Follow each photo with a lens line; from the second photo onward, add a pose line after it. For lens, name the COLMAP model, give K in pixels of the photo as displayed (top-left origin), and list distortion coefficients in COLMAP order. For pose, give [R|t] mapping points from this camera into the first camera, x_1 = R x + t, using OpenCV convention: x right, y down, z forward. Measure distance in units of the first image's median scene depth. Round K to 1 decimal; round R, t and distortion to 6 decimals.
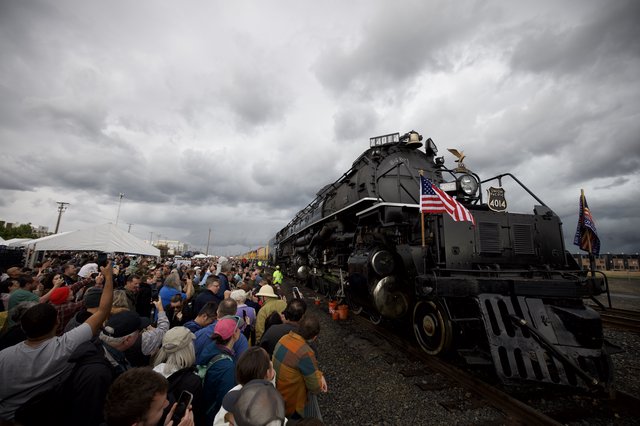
lens RADIAL K [[273.8, 0, 318.9], [0, 273.8, 211.8], [0, 0, 1]] dist [-0.044918, 0.015767]
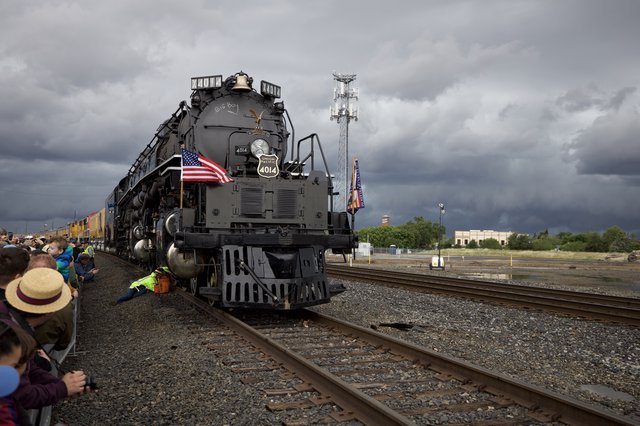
lens RADIAL K [[599.4, 0, 318.4], [0, 599.4, 211.0], [0, 0, 1]] dist [0.054924, 0.000000]
pose [[0.990670, -0.008647, 0.136011, 0.447196], [-0.008872, 0.991777, 0.127671, -0.152818], [-0.135997, -0.127687, 0.982446, -1.245517]]
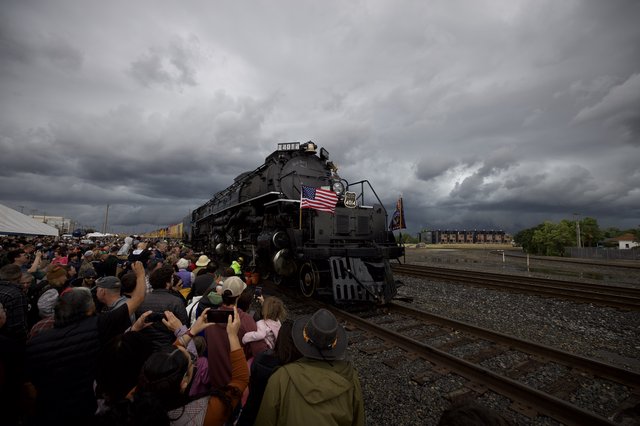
lens RADIAL K [[273.8, 0, 319.8], [0, 273.8, 214.4], [0, 0, 1]] dist [-0.044918, 0.015767]
pose [[0.956653, 0.011046, 0.291021, 0.008884], [-0.037773, 0.995546, 0.086382, -0.081105], [-0.288771, -0.093630, 0.952809, -0.434549]]
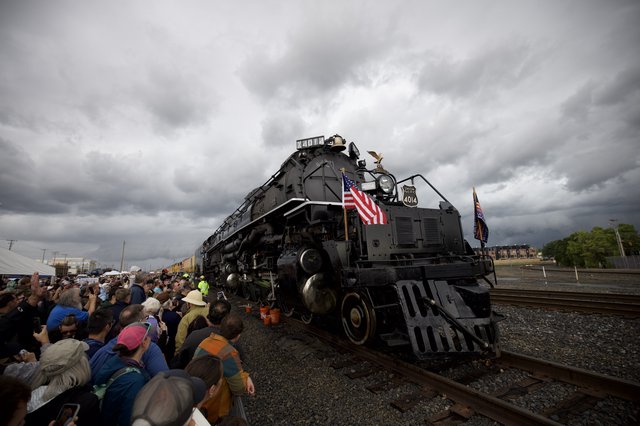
lens RADIAL K [[273.8, 0, 317.9], [0, 273.8, 213.0], [0, 0, 1]] dist [-0.044918, 0.015767]
pose [[0.969824, -0.024720, 0.242551, 0.016785], [0.029079, 0.999473, -0.014410, 0.024032], [-0.242067, 0.021028, 0.970032, 0.001848]]
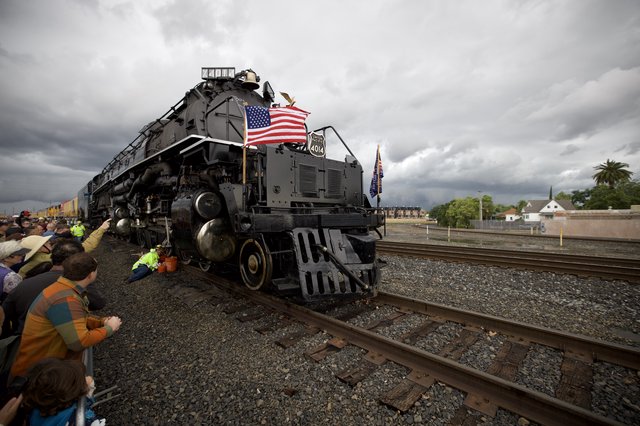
lens RADIAL K [[273.8, 0, 317.9], [0, 273.8, 212.5], [0, 0, 1]] dist [-0.044918, 0.015767]
pose [[0.856639, -0.021102, 0.515485, 0.075166], [-0.065818, 0.986529, 0.149763, 0.047068], [-0.511701, -0.162221, 0.843710, 0.018534]]
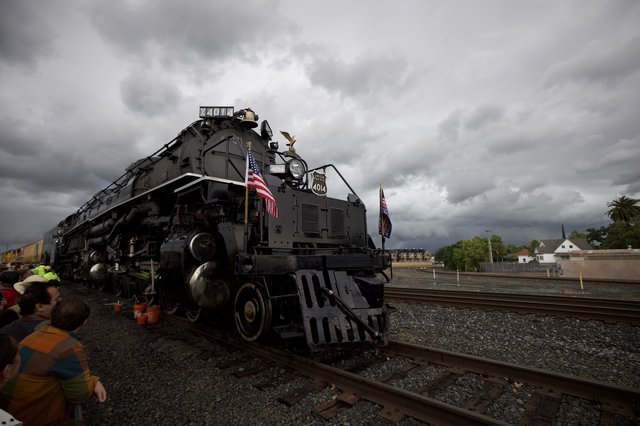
lens RADIAL K [[300.1, 0, 319.5], [0, 300.1, 209.8], [0, 0, 1]] dist [-0.042973, 0.022136]
pose [[0.843708, 0.053321, 0.534148, 0.032587], [-0.060317, 0.998170, -0.004368, 0.050922], [-0.533403, -0.028533, 0.845380, -0.000371]]
